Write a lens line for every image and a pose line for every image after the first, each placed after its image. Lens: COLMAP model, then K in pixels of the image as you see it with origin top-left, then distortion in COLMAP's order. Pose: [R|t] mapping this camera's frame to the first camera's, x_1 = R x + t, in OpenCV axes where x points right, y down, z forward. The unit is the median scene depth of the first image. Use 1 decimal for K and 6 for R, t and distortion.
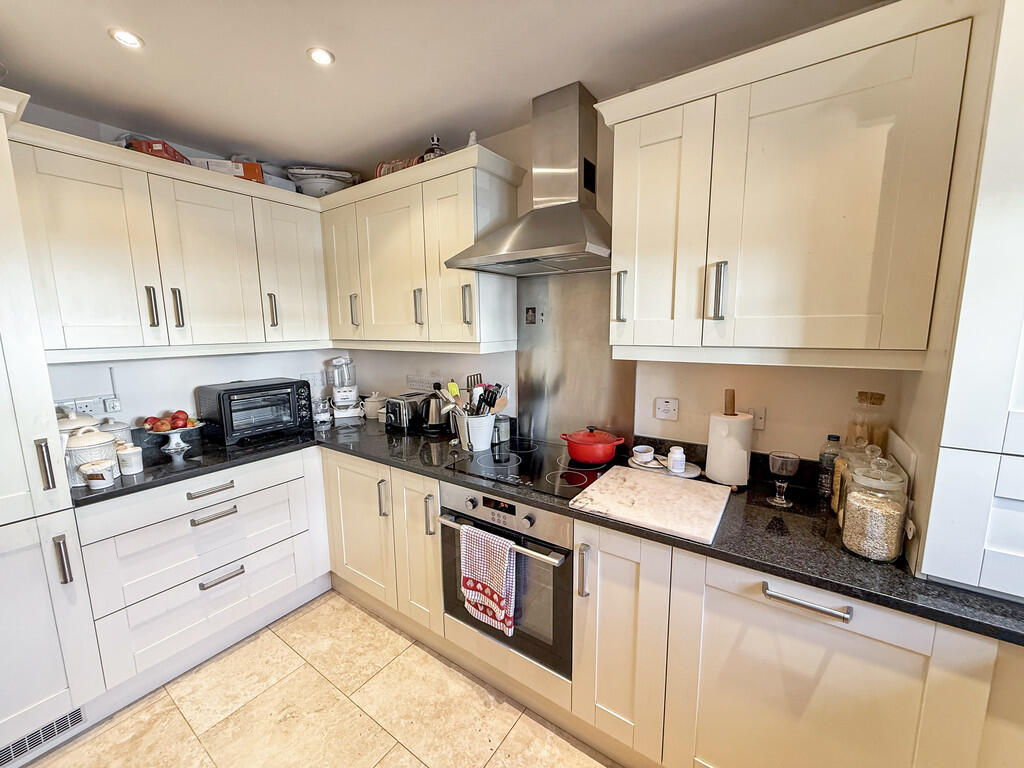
lens RADIAL K [[409.0, 0, 509.9], [0, 409.0, 385.4], [0, 0, 1]] dist [0.004057, -0.000190]
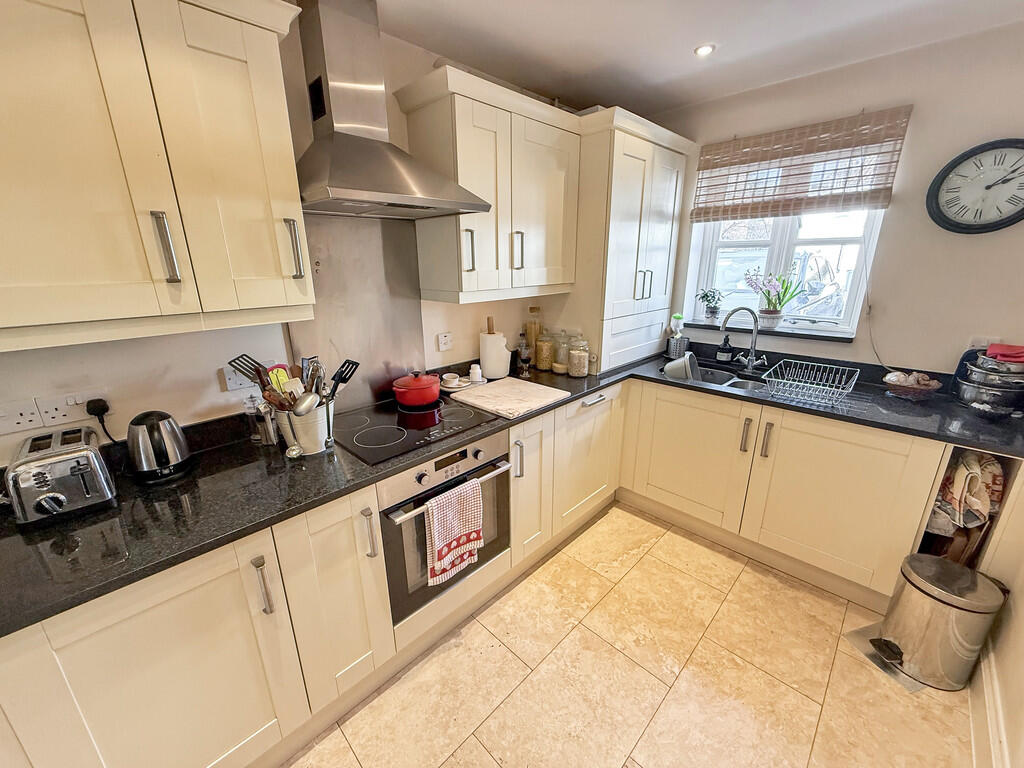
lens RADIAL K [[409.0, 0, 510.9], [0, 409.0, 384.5], [0, 0, 1]] dist [0.004057, -0.000190]
pose [[0.164128, -0.278795, 0.946222, -0.894540], [0.151924, 0.954929, 0.255008, -0.118408], [-0.974670, 0.101900, 0.199087, 0.624003]]
